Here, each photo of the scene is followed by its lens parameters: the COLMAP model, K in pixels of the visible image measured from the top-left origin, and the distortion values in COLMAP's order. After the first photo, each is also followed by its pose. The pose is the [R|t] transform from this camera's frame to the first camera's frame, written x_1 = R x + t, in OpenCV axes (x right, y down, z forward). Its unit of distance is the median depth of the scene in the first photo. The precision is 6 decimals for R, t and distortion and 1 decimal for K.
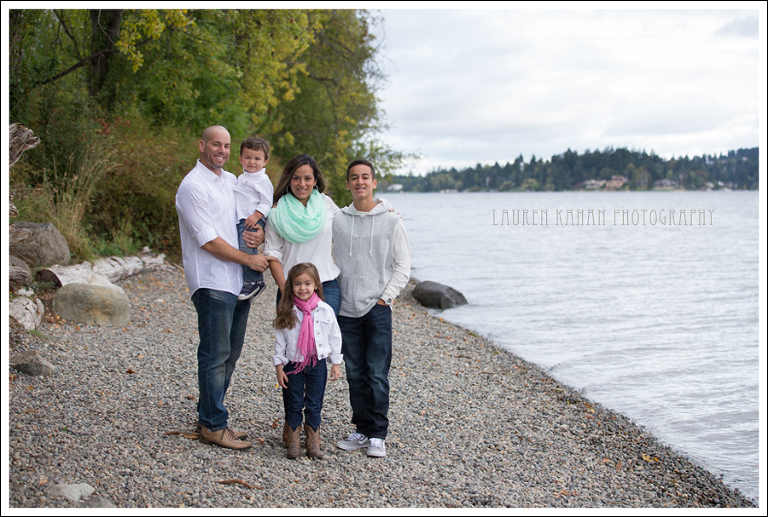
lens RADIAL K [[1563.6, 0, 383.4], [0, 1563.6, 240.4], [0, 0, 1]] dist [-0.288856, -0.086124]
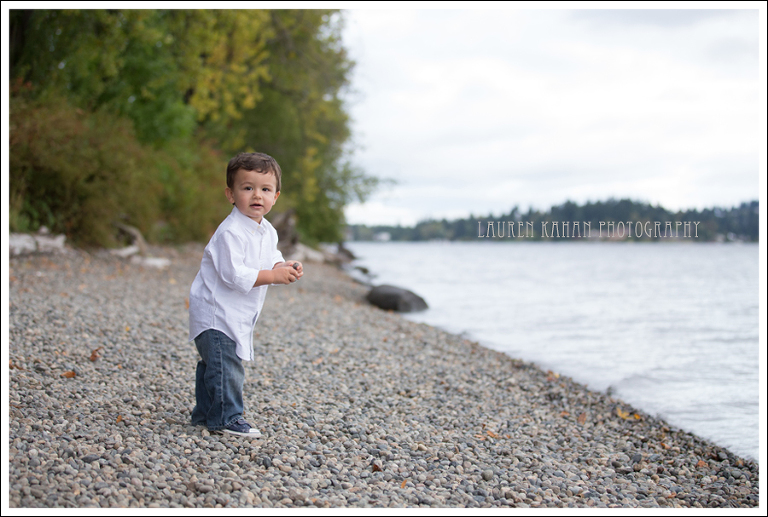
lens RADIAL K [[1655.8, 0, 384.0], [0, 1655.8, 258.5], [0, 0, 1]] dist [-0.273779, 0.064011]
pose [[0.999914, 0.011597, 0.006150, 0.025212], [-0.011430, 0.999581, -0.026601, 0.041128], [-0.006456, 0.026529, 0.999627, 0.112225]]
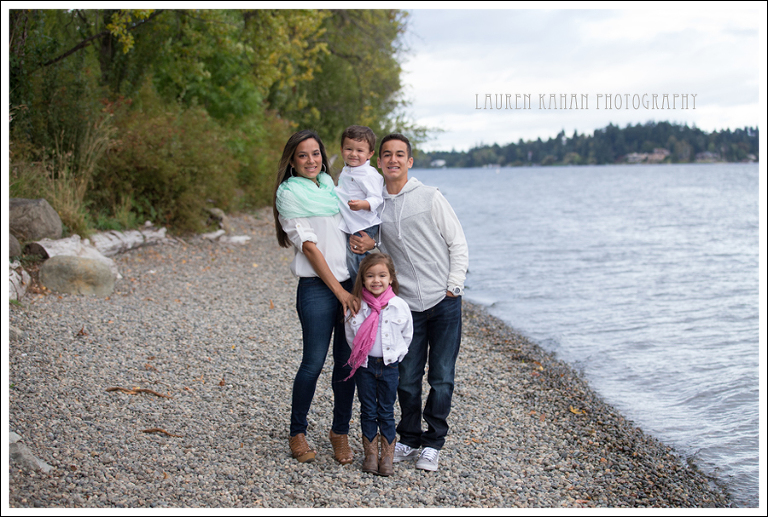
lens RADIAL K [[1559.9, 0, 384.0], [0, 1559.9, 258.5], [0, 0, 1]] dist [-0.297650, -0.086504]
pose [[0.999389, -0.014270, -0.031902, 0.034855], [0.015103, 0.999547, 0.026024, 0.004255], [0.031516, -0.026490, 0.999152, -0.020630]]
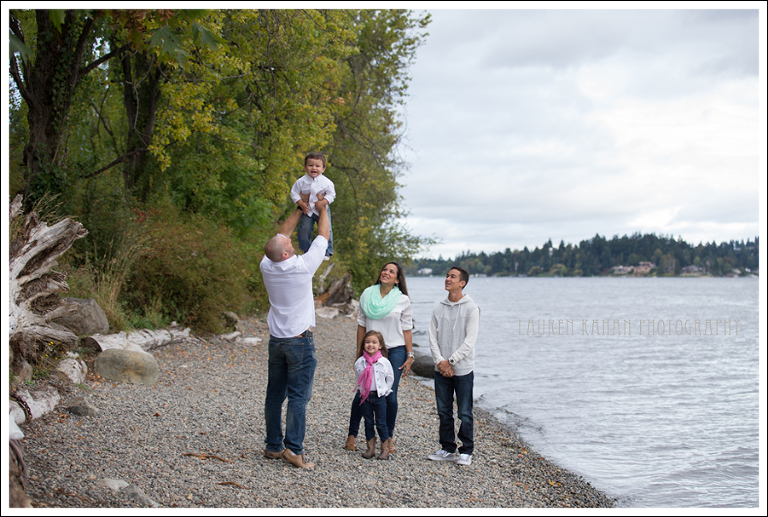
lens RADIAL K [[1573.6, 0, 384.0], [0, 1573.6, 258.5], [0, 0, 1]] dist [-0.307417, -0.049688]
pose [[0.999722, 0.009937, -0.021395, 0.025214], [-0.010821, 0.999074, -0.041632, 0.003866], [0.020962, 0.041852, 0.998904, -0.144763]]
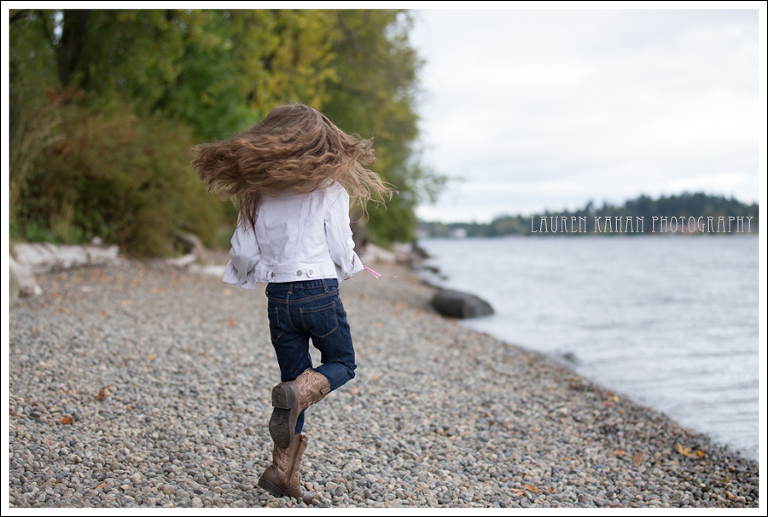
lens RADIAL K [[1633.1, 0, 384.0], [0, 1633.1, 258.5], [0, 0, 1]] dist [-0.214354, -0.313897]
pose [[0.999130, -0.004684, -0.041432, 0.033577], [0.003693, 0.999706, -0.023949, 0.034831], [0.041532, 0.023775, 0.998854, 0.146841]]
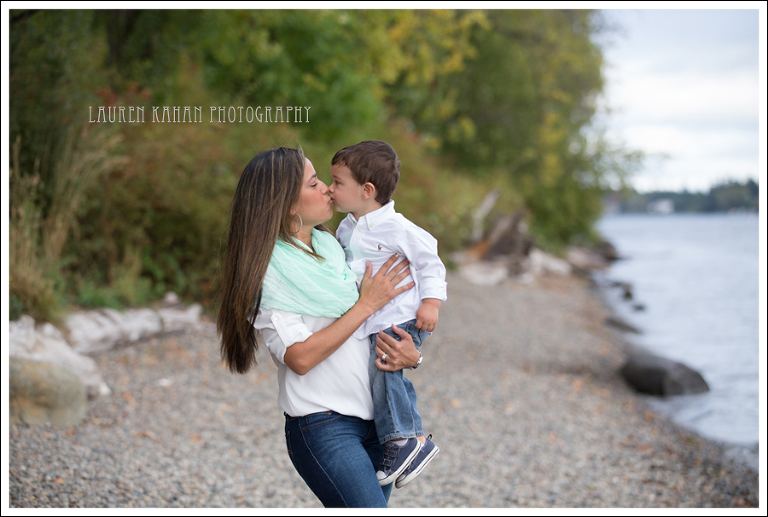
lens RADIAL K [[2370.7, 0, 384.0], [0, 2370.7, 258.5], [0, 0, 1]] dist [-0.021000, 0.452612]
pose [[0.993675, -0.000568, -0.112294, 0.034895], [-0.000930, 0.999911, -0.013282, 0.002261], [0.112292, 0.013303, 0.993586, 0.077793]]
